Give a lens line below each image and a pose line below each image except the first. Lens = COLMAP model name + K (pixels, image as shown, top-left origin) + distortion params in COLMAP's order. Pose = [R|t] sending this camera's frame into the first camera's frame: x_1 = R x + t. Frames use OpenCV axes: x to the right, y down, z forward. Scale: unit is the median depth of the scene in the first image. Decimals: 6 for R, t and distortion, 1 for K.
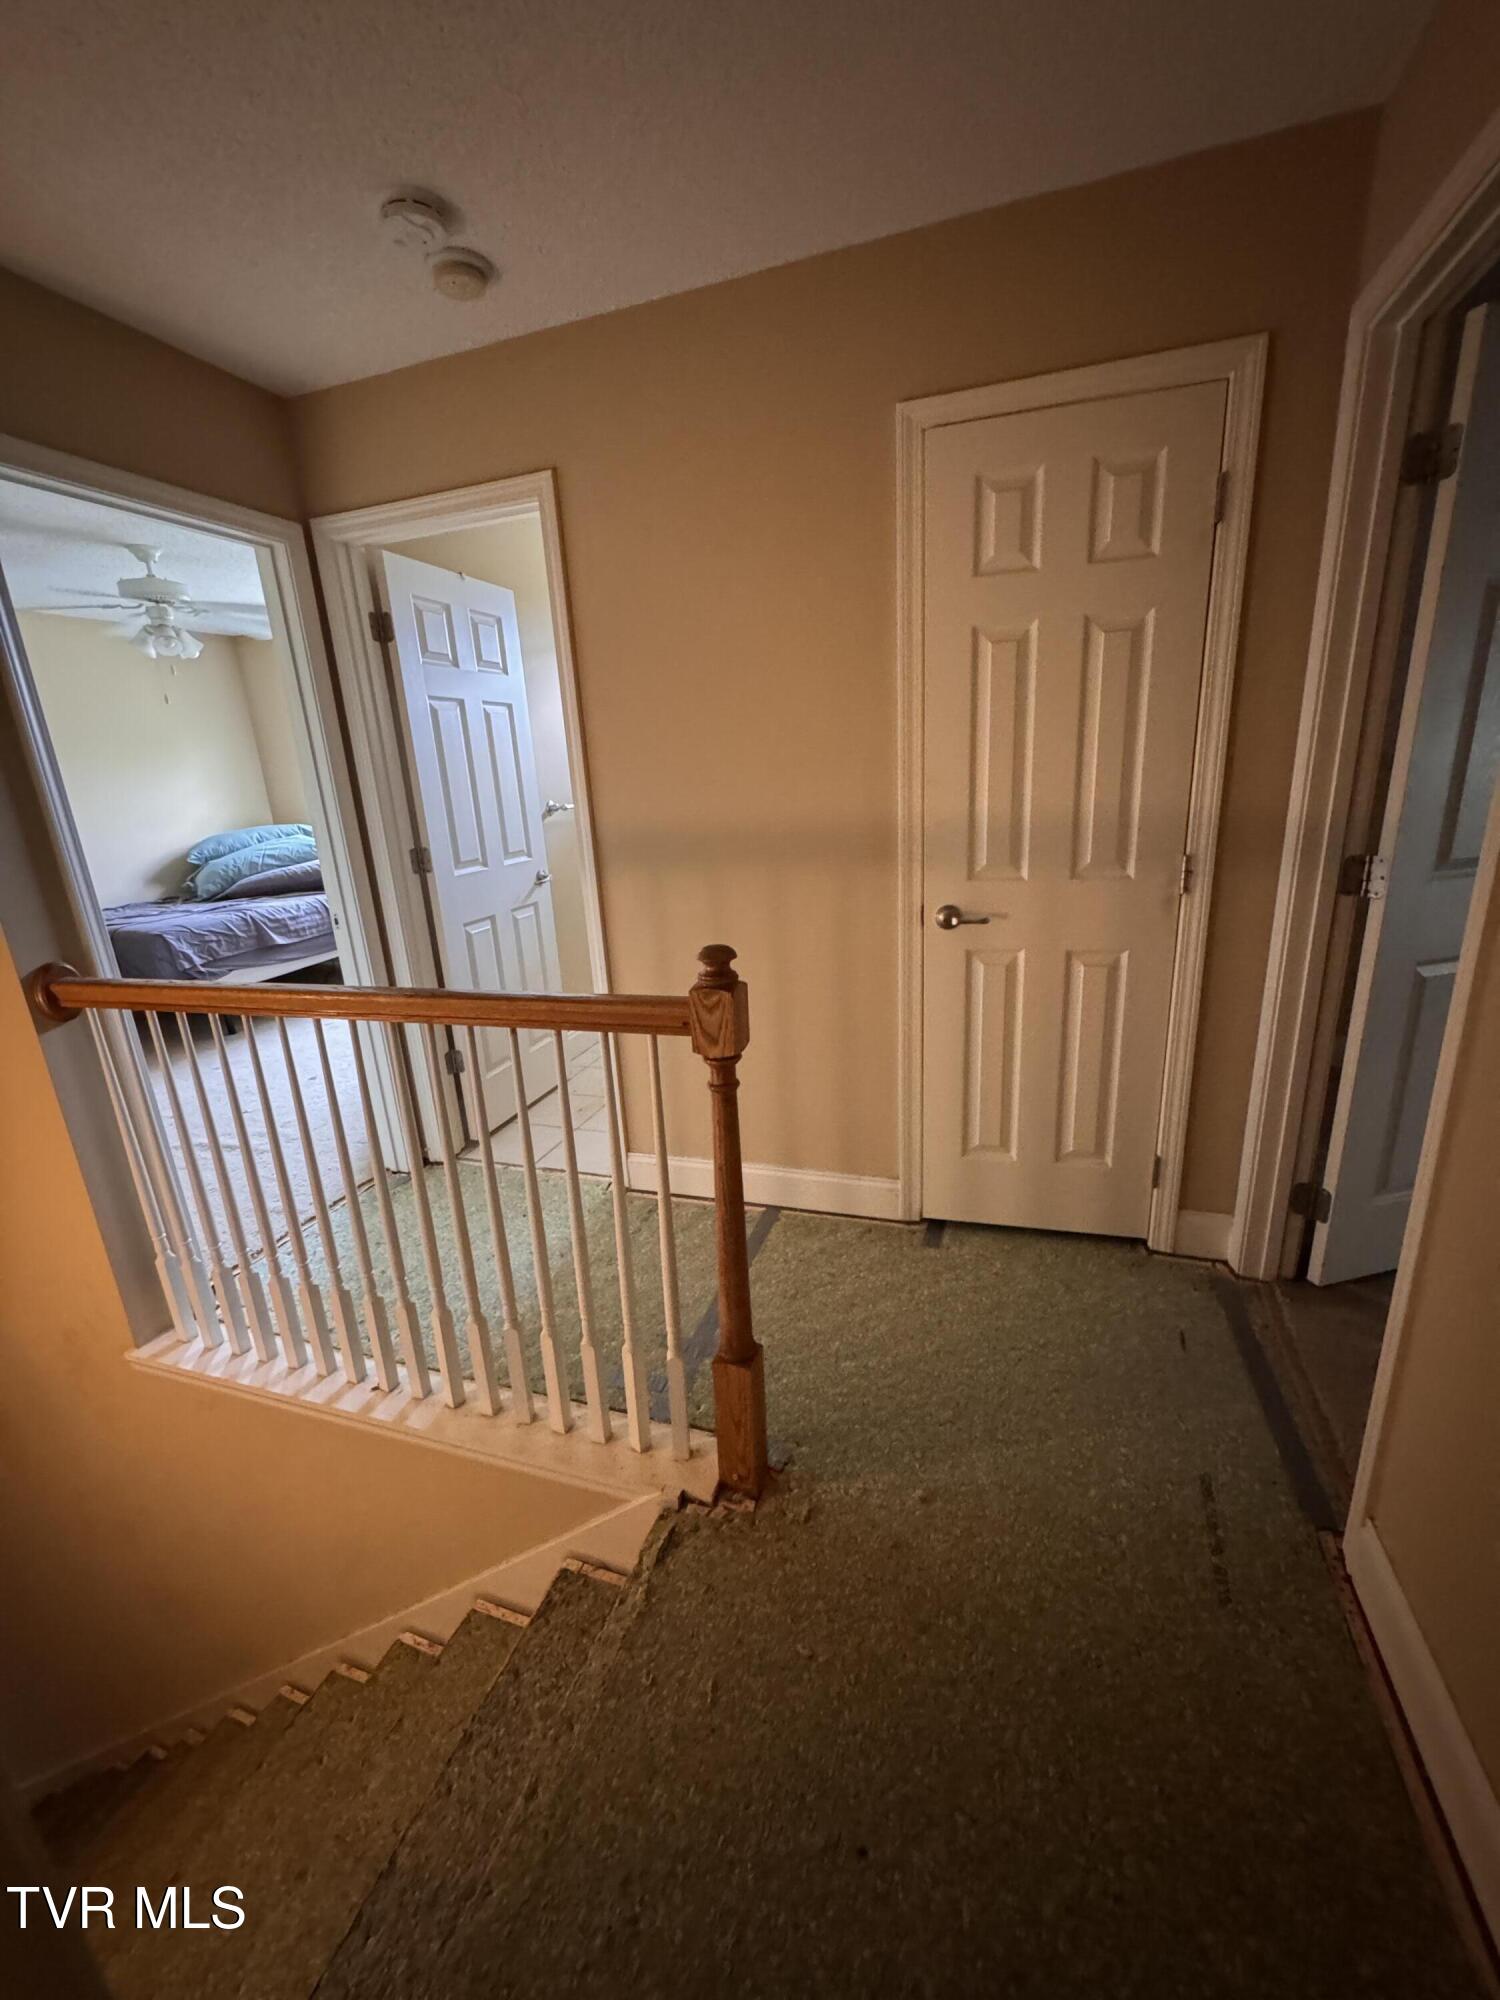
lens RADIAL K [[798.0, 0, 751.2], [0, 798.0, 1000.7], [0, 0, 1]] dist [0.000505, 0.000015]
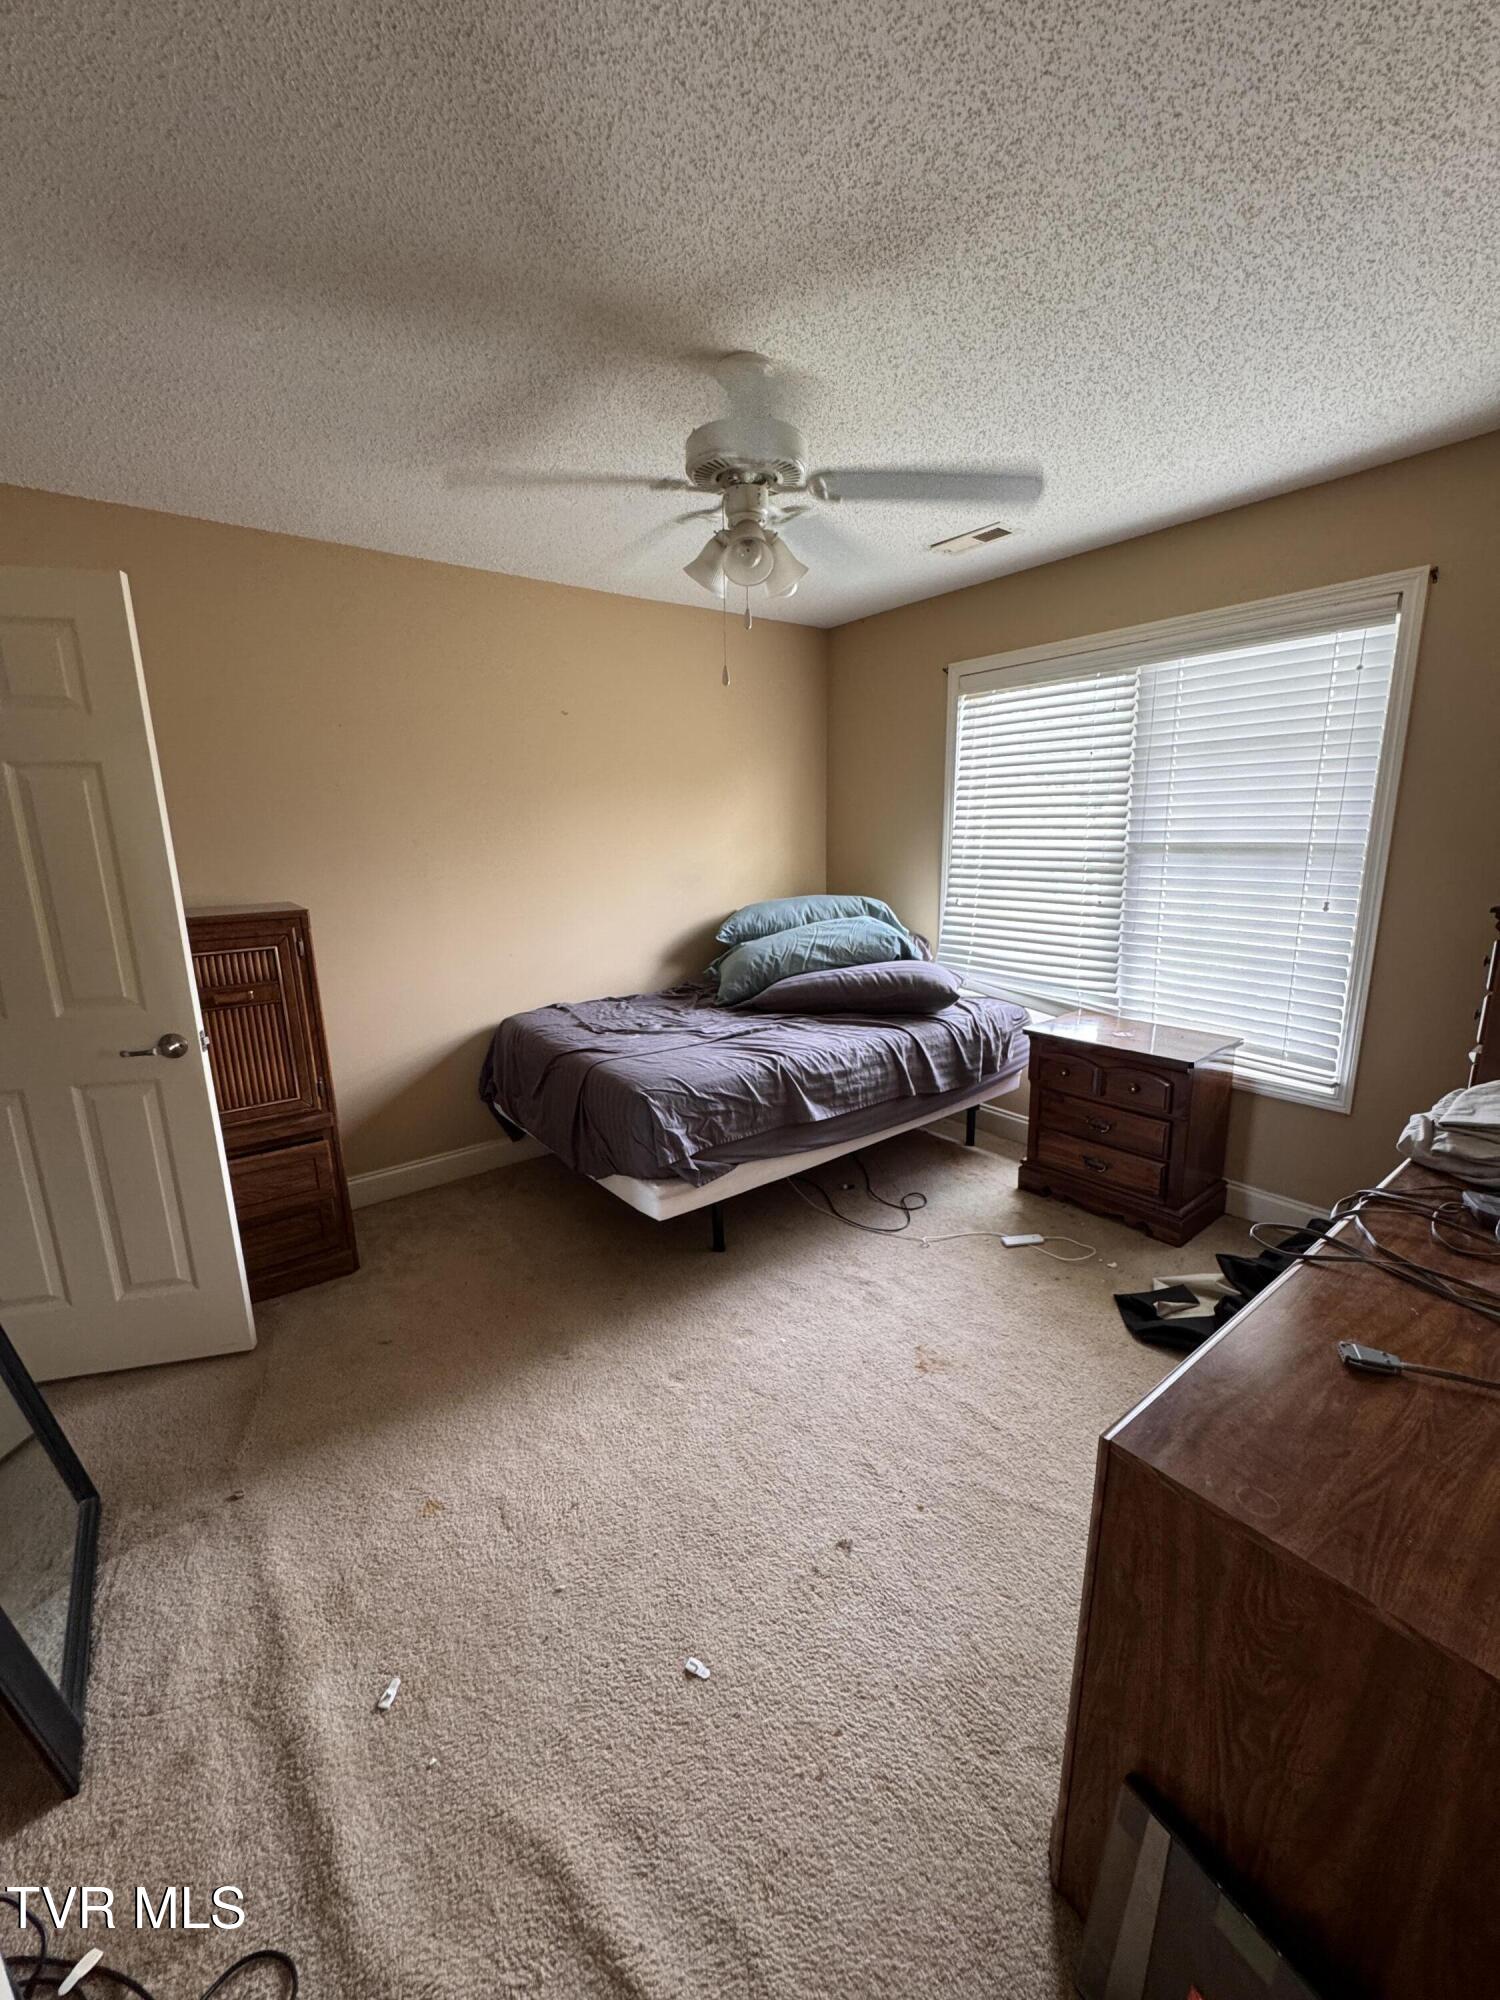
lens RADIAL K [[798.0, 0, 749.1], [0, 798.0, 1003.2], [0, 0, 1]] dist [0.000505, 0.000015]
pose [[0.830641, 0.155757, -0.534579, -0.314511], [-0.184419, 0.982848, -0.000189, -0.132187], [0.525381, 0.098744, 0.845118, 0.451489]]
